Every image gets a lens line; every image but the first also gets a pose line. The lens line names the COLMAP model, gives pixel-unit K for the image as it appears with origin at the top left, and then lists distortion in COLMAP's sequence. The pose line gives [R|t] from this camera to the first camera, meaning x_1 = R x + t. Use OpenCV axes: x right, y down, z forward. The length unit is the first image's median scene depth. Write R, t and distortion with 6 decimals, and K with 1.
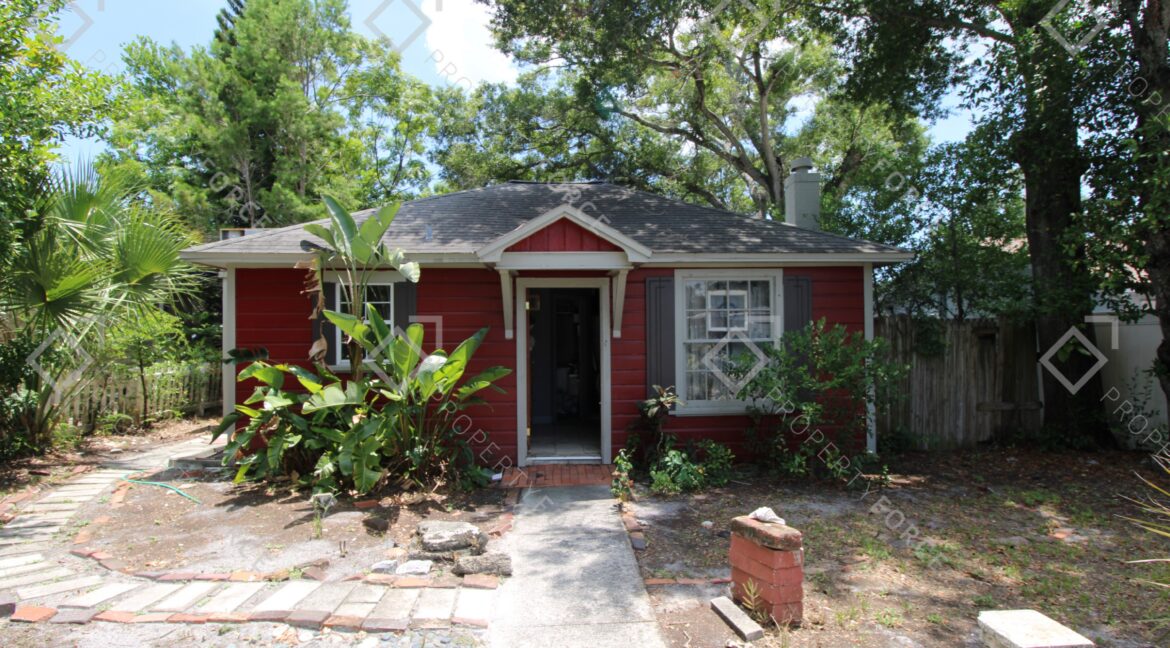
lens RADIAL K [[625.3, 0, 585.0], [0, 625.3, 324.0], [0, 0, 1]] dist [-0.000477, -0.000066]
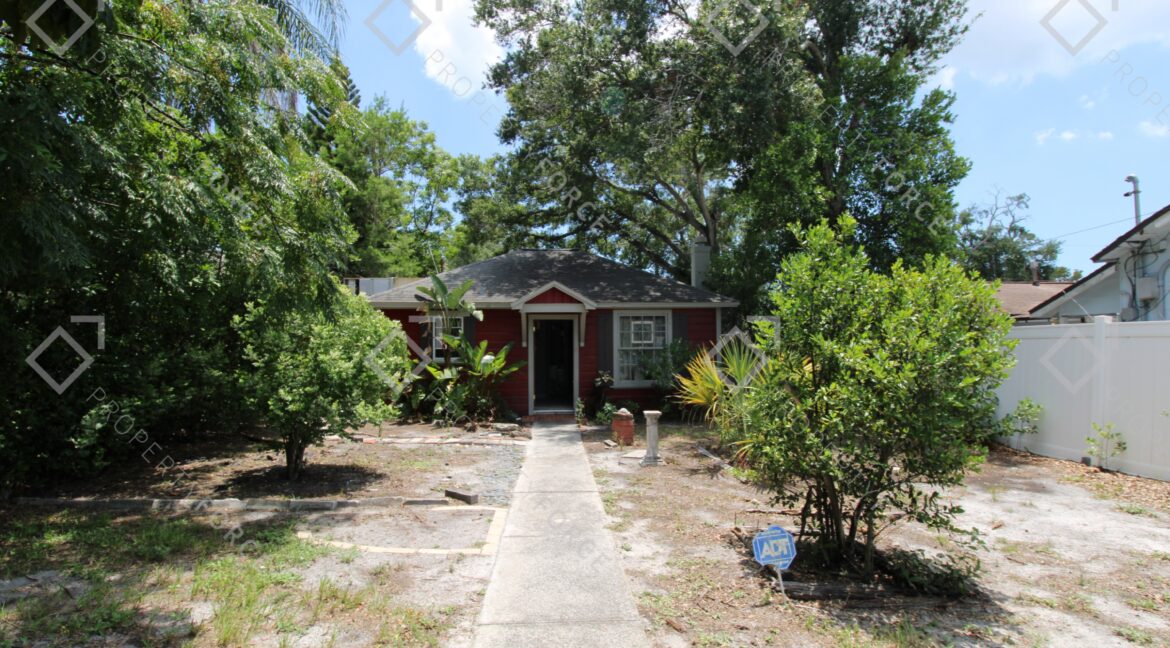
lens RADIAL K [[625.3, 0, 585.0], [0, 625.3, 324.0], [0, 0, 1]] dist [-0.000477, -0.000066]
pose [[0.999928, 0.004167, 0.011258, 0.038787], [-0.004069, 0.999954, -0.008685, -0.029646], [-0.011294, 0.008639, 0.999899, -0.879068]]
